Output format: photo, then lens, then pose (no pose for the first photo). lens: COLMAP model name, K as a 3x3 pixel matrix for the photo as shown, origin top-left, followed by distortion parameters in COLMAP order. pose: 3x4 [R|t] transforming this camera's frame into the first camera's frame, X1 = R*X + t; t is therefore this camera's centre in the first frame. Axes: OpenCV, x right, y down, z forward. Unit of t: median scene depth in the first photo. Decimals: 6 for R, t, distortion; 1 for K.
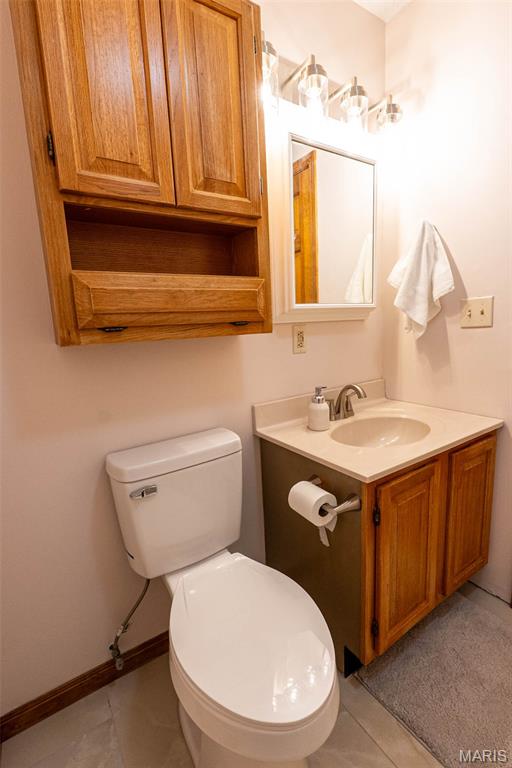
lens RADIAL K [[351.8, 0, 262.7], [0, 351.8, 384.9], [0, 0, 1]] dist [-0.006703, 0.001110]
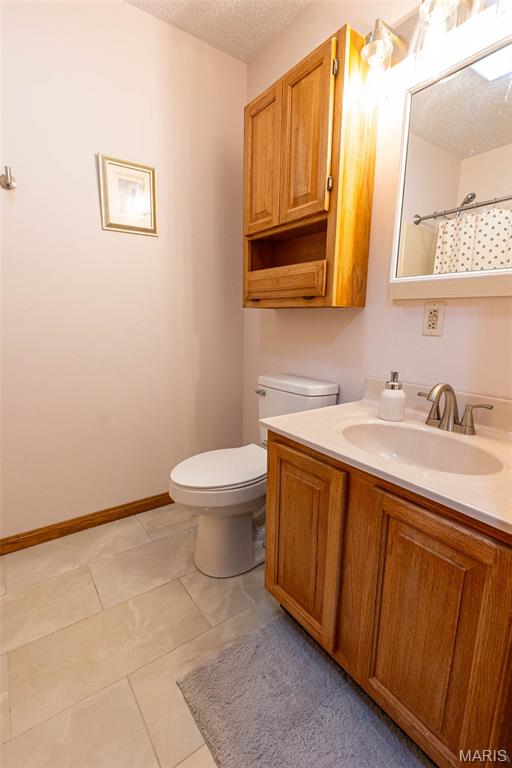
lens RADIAL K [[351.8, 0, 253.4], [0, 351.8, 385.8], [0, 0, 1]] dist [-0.006703, 0.001110]
pose [[0.034857, 0.234271, -0.971546, 1.373966], [-0.193865, 0.955256, 0.223387, -0.119081], [0.980409, 0.180562, 0.078714, 0.792969]]
